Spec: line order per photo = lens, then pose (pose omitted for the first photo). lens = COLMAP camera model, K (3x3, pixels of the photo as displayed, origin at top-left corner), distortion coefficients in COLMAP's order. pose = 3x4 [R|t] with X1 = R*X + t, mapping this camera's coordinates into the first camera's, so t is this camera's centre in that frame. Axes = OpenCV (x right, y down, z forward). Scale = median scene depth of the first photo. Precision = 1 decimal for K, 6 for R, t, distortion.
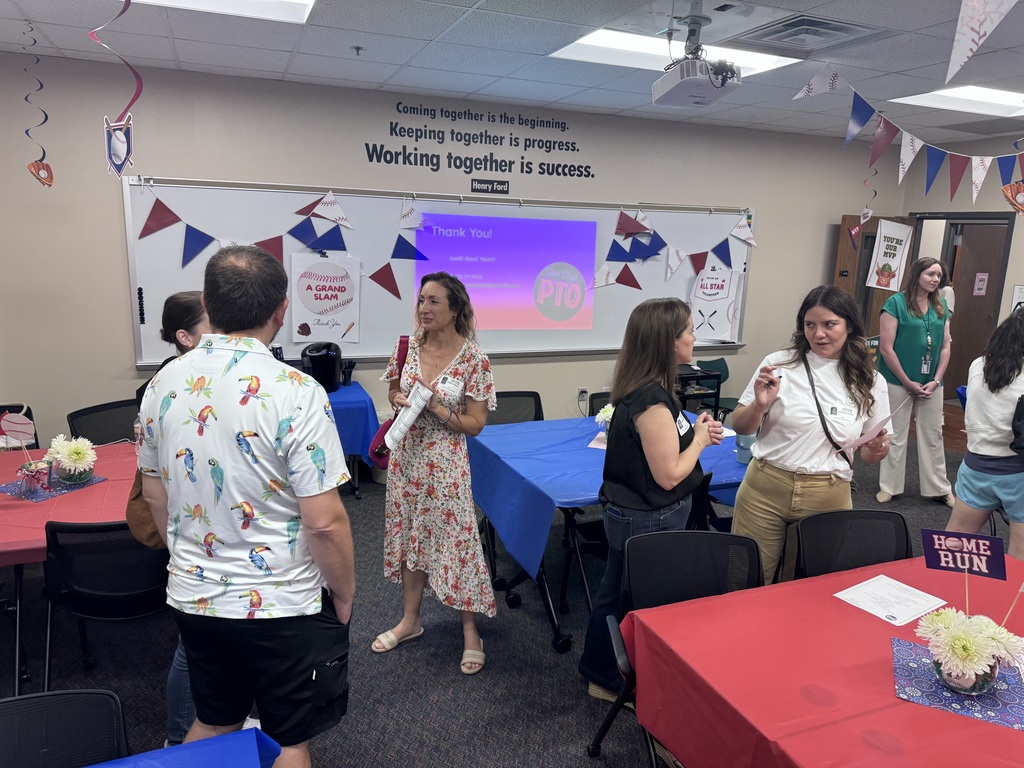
lens RADIAL K [[711.2, 0, 523.7], [0, 711.2, 375.3], [0, 0, 1]] dist [0.064555, -0.089237]
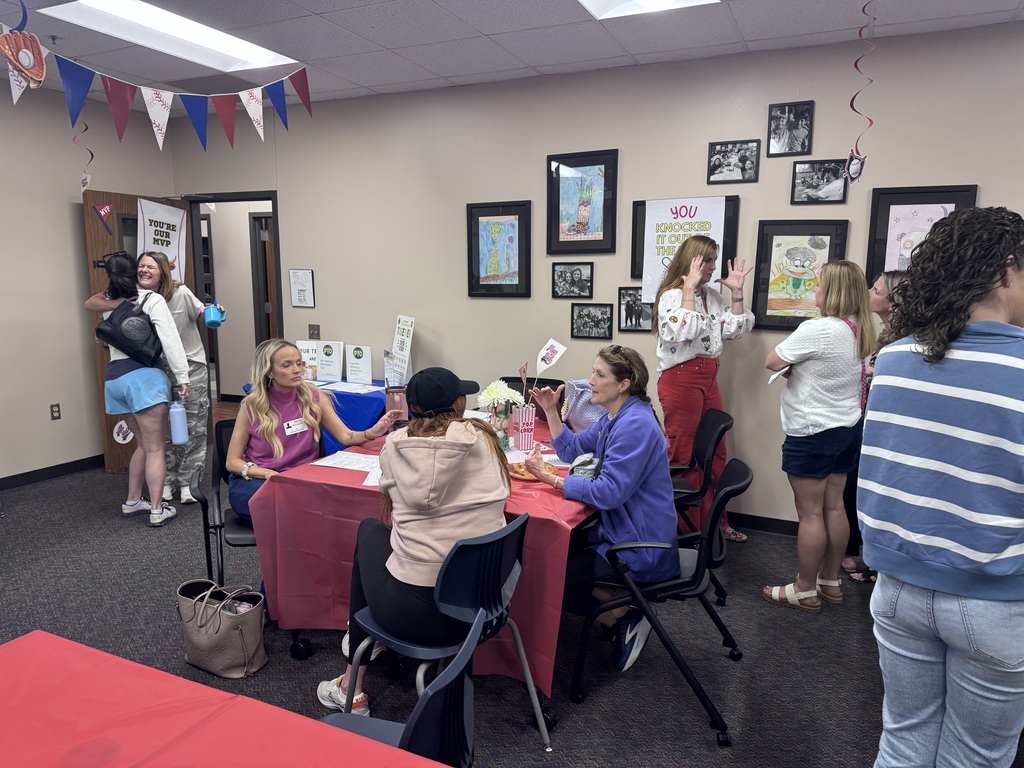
lens RADIAL K [[689.9, 0, 512.0], [0, 689.9, 384.0], [0, 0, 1]] dist [0.066388, -0.089968]
pose [[0.741554, -0.131459, 0.657887, 0.367694], [0.144584, 0.988886, 0.034628, 0.044177], [-0.655128, 0.069441, 0.752320, 0.172998]]
